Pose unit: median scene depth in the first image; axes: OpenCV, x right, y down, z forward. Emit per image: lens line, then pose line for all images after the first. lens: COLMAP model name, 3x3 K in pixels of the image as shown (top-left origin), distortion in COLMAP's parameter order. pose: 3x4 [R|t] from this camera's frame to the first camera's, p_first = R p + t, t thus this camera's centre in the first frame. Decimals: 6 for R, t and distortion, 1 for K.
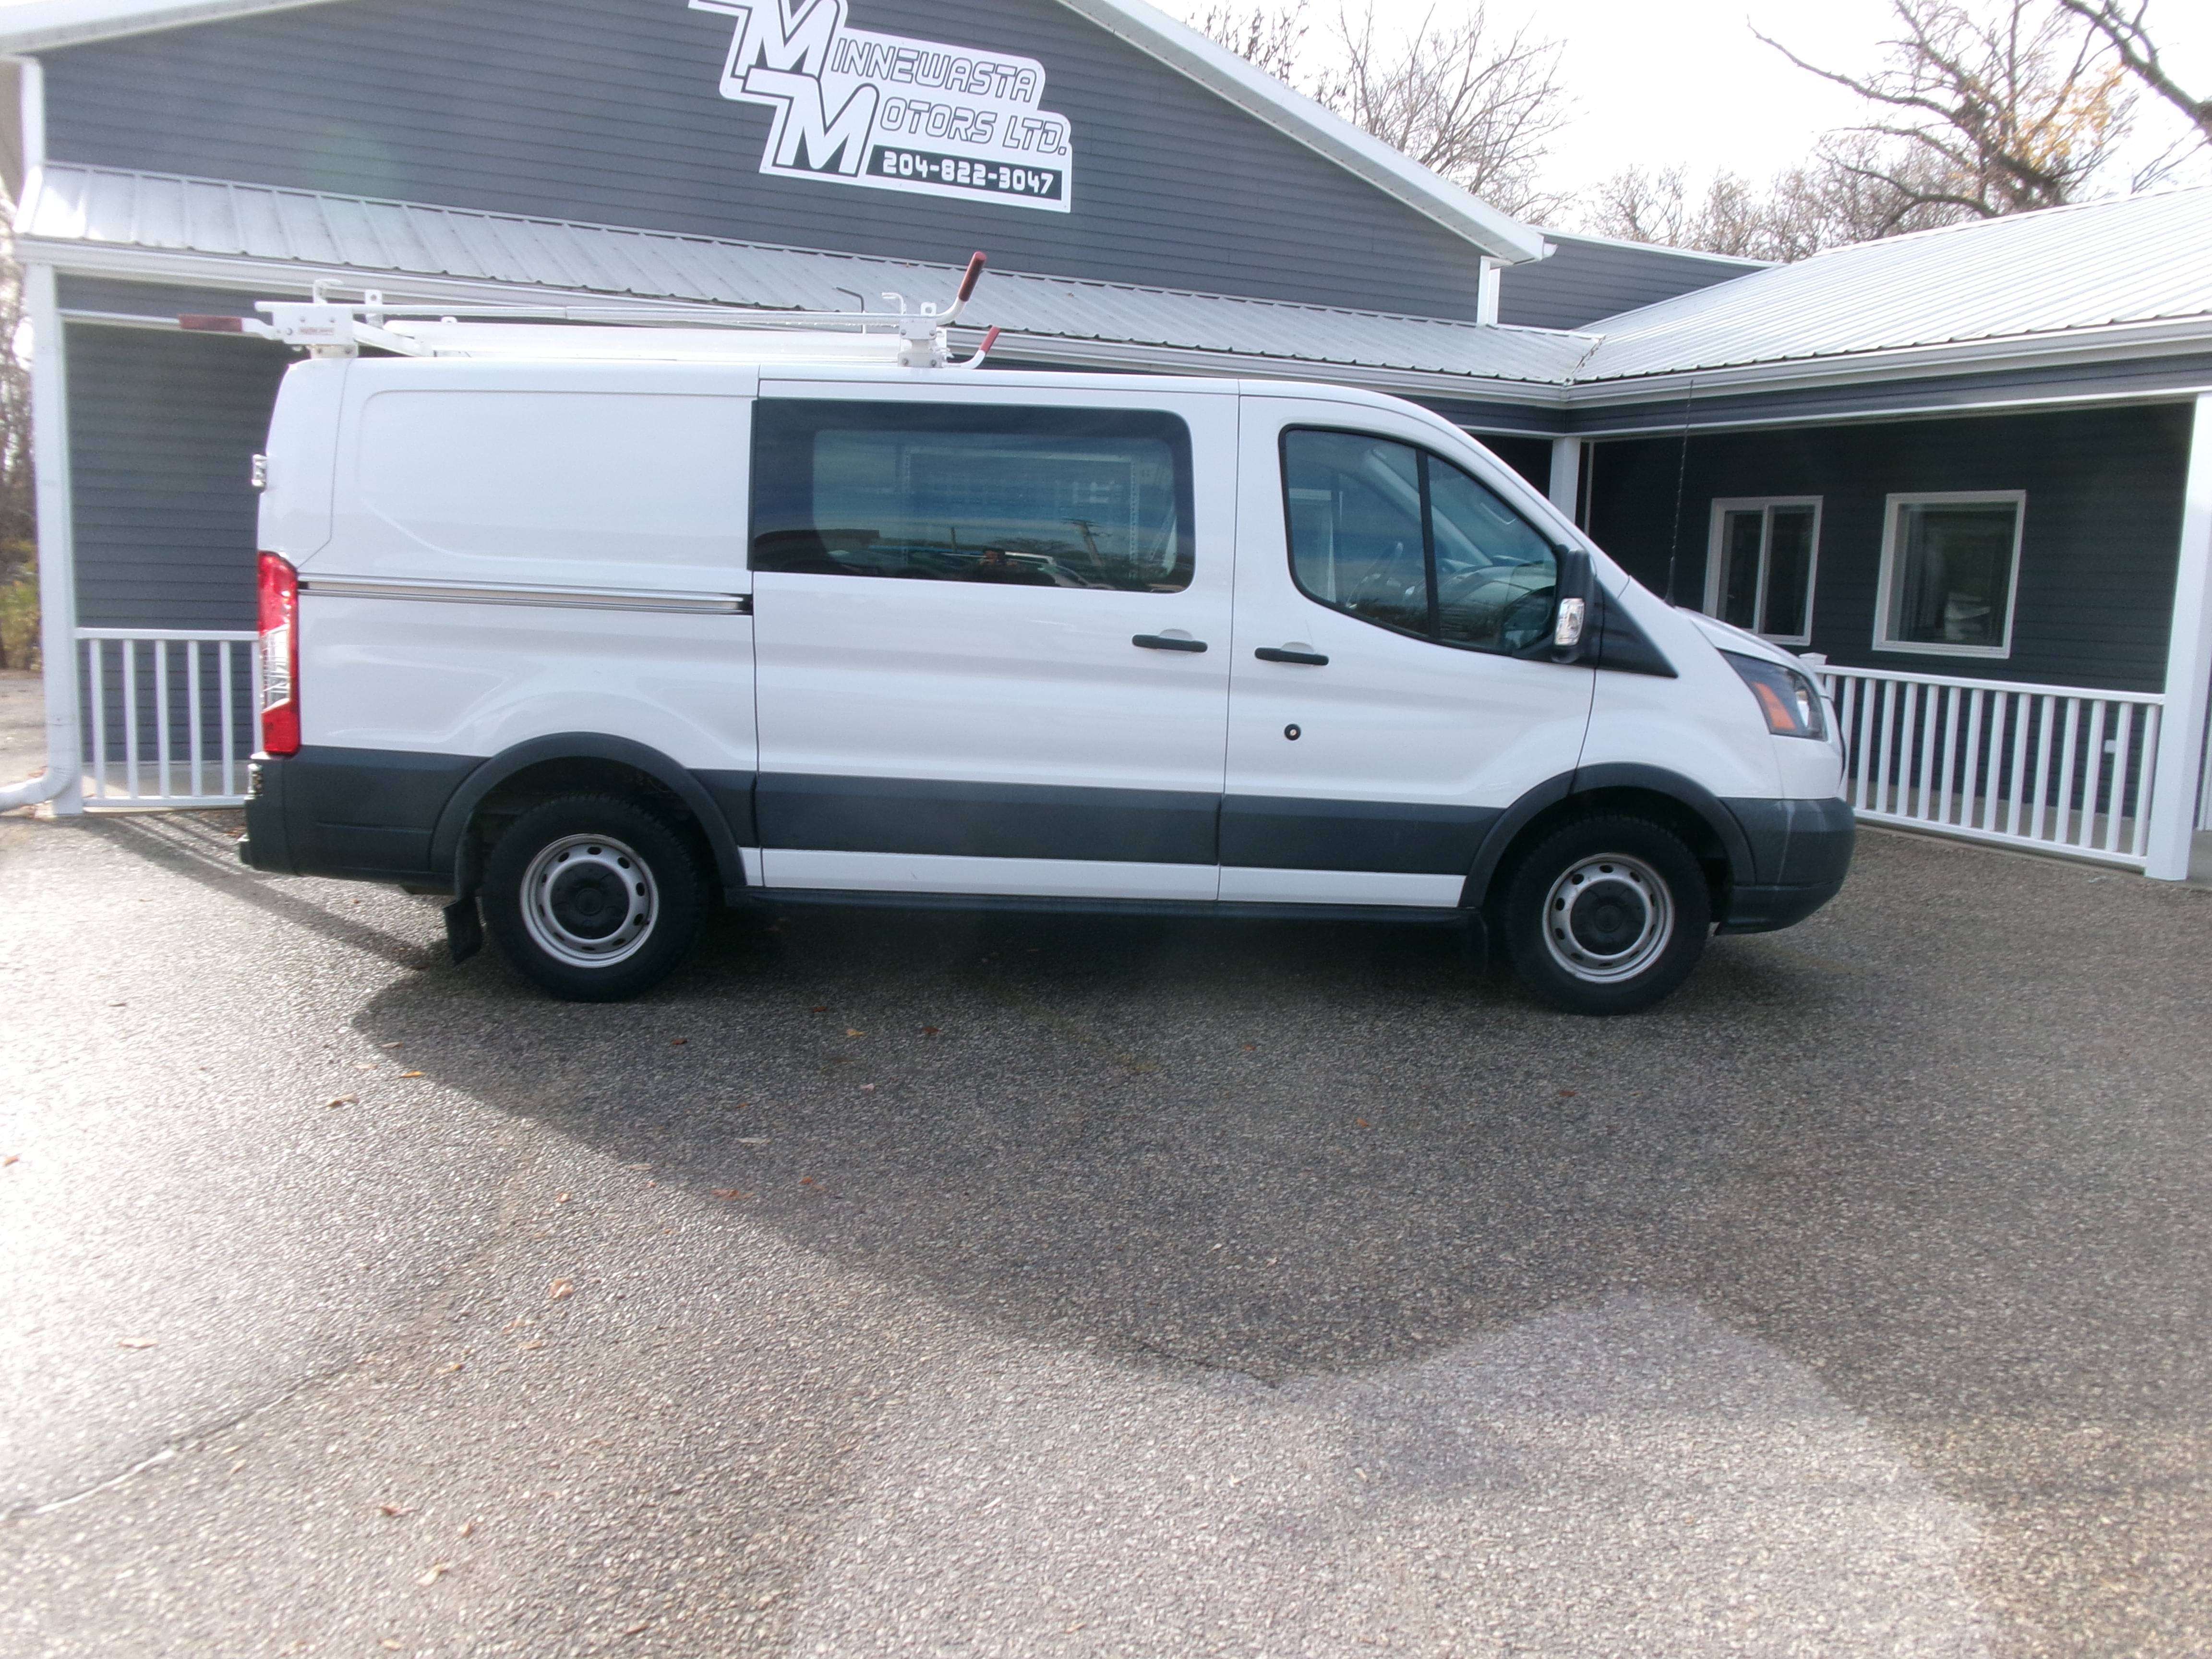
lens RADIAL K [[1816.6, 0, 1116.5], [0, 1816.6, 831.4], [0, 0, 1]] dist [-0.012757, 0.010978]
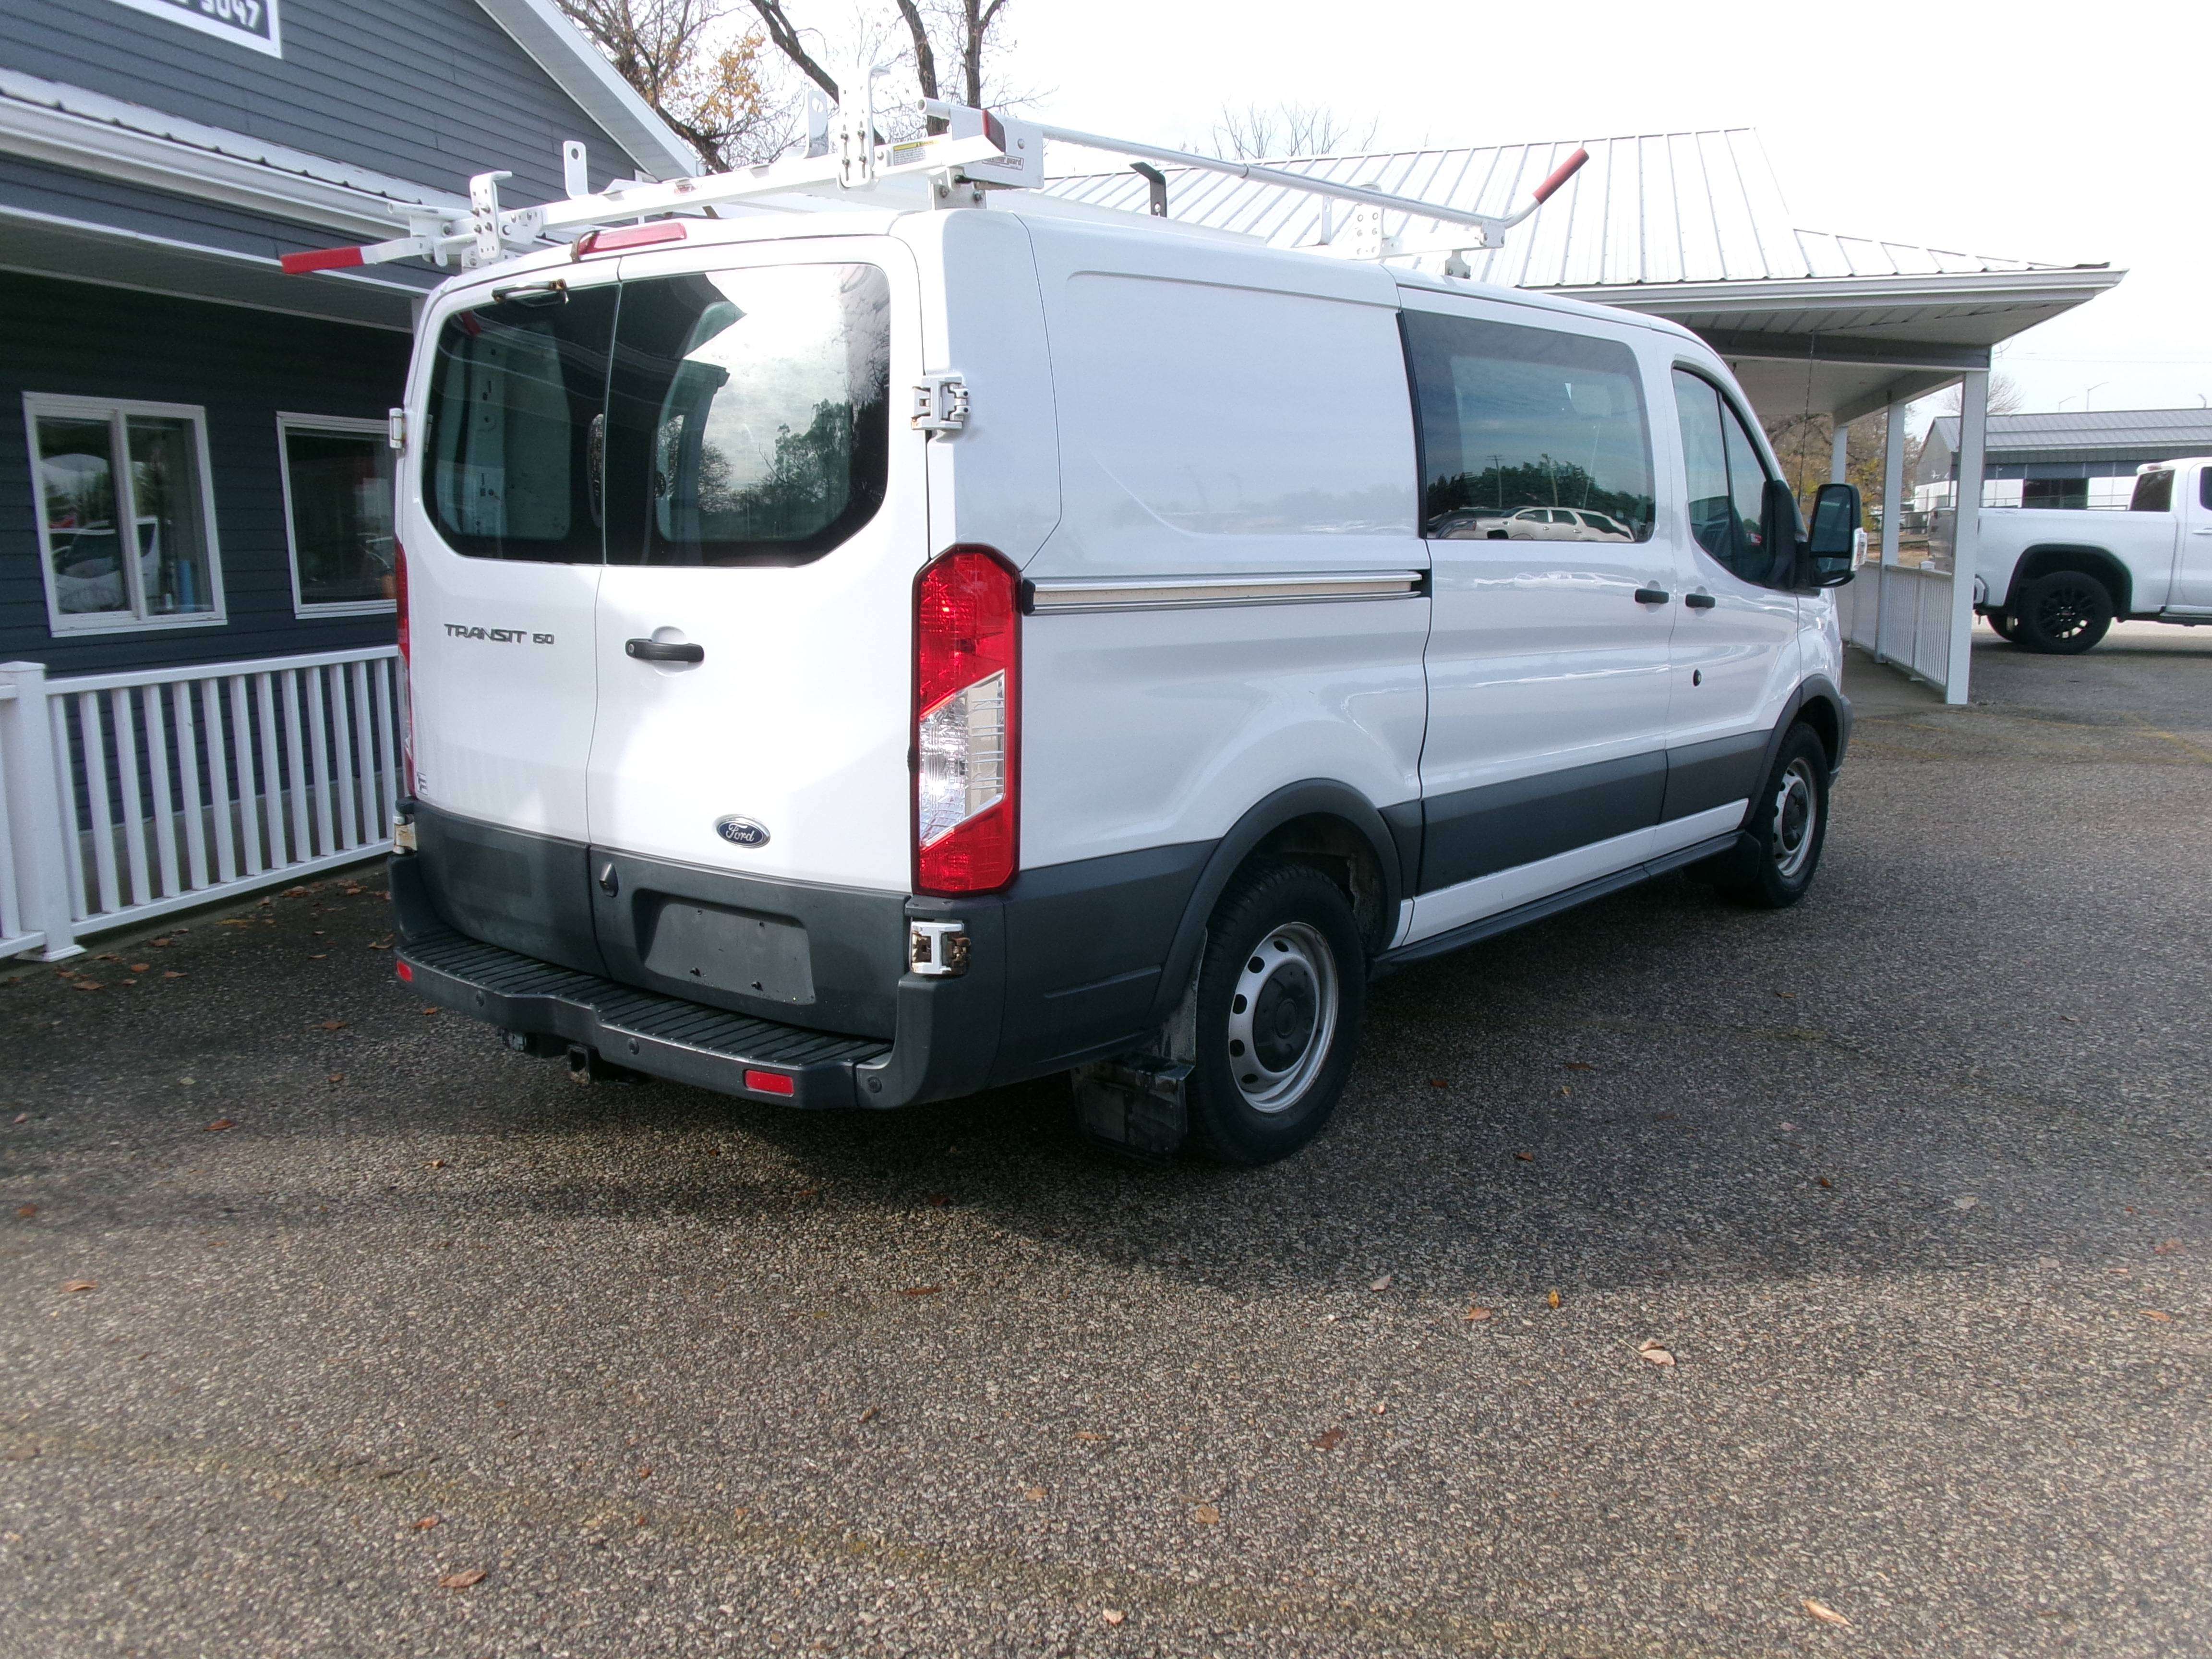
lens RADIAL K [[1816.6, 0, 1116.5], [0, 1816.6, 831.4], [0, 0, 1]] dist [-0.012757, 0.010978]
pose [[0.667624, -0.164299, 0.726143, -0.421016], [0.142267, 0.985526, 0.092186, -0.054165], [-0.730779, 0.041760, 0.681336, 0.283045]]
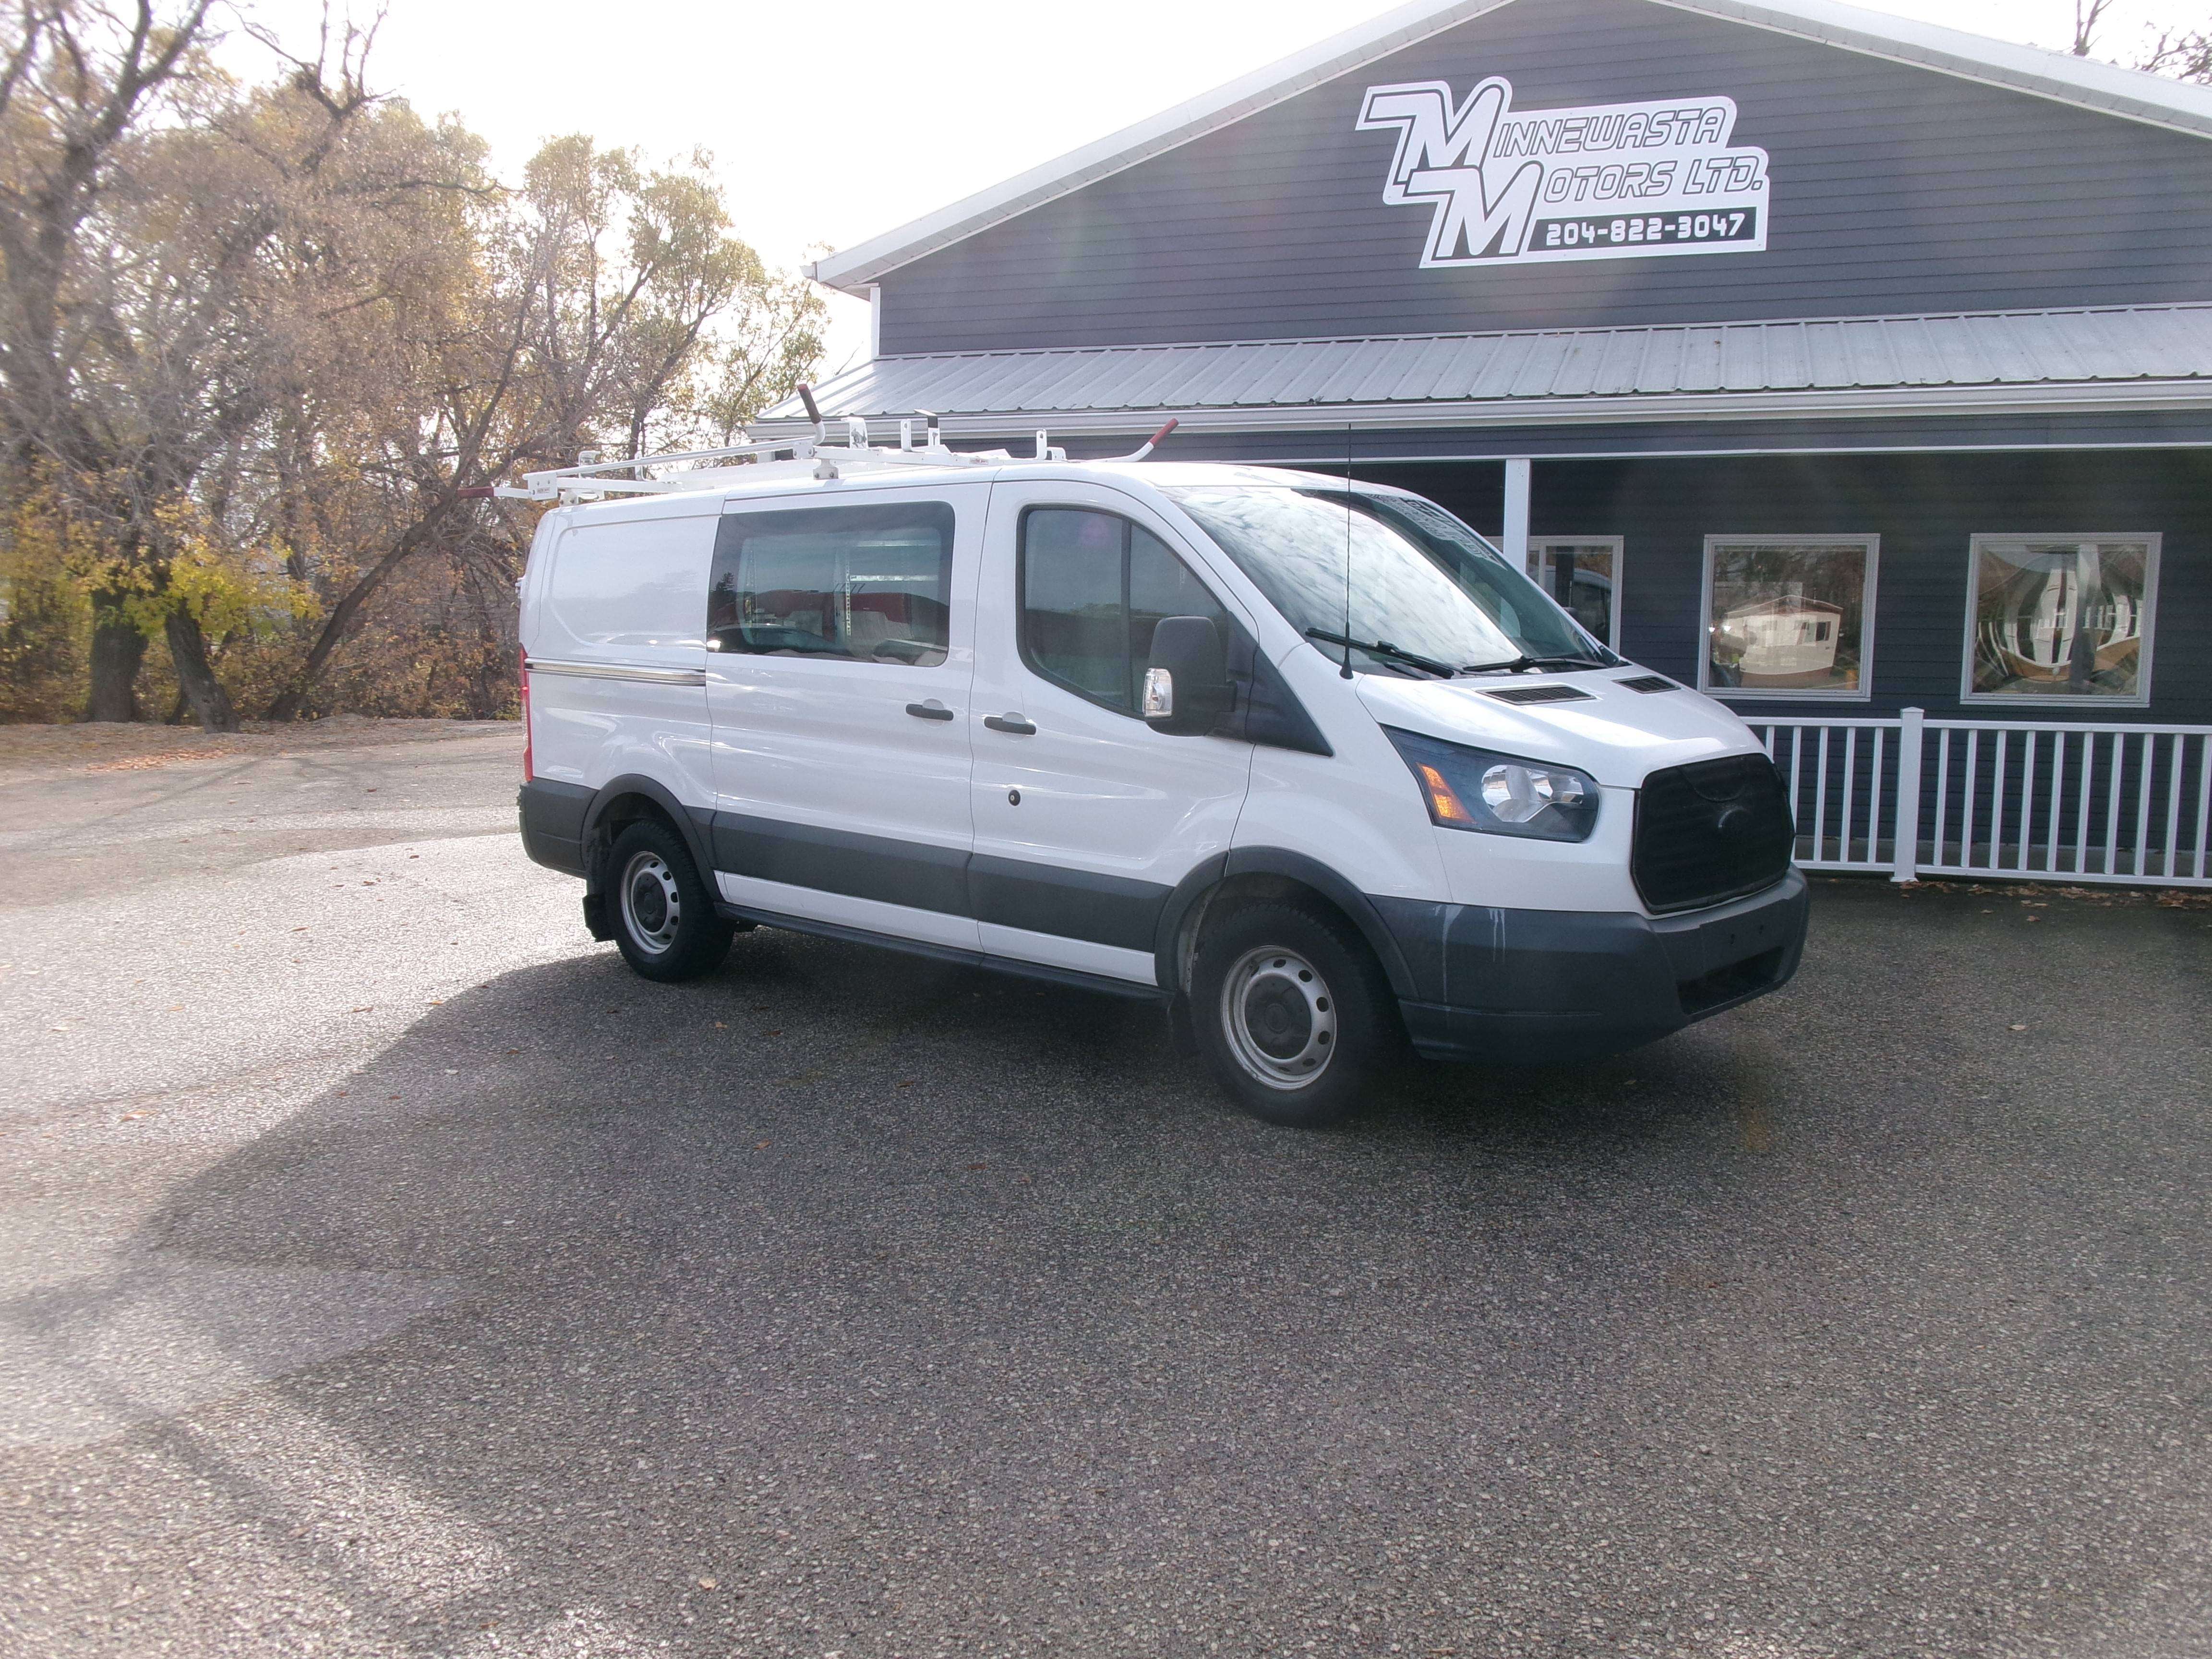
lens RADIAL K [[1816.6, 0, 1116.5], [0, 1816.6, 831.4], [0, 0, 1]] dist [-0.012757, 0.010978]
pose [[0.706827, 0.055914, -0.705173, 0.440979], [-0.083745, 0.996475, -0.004930, -0.017652], [0.702412, 0.062539, 0.709018, 0.150257]]
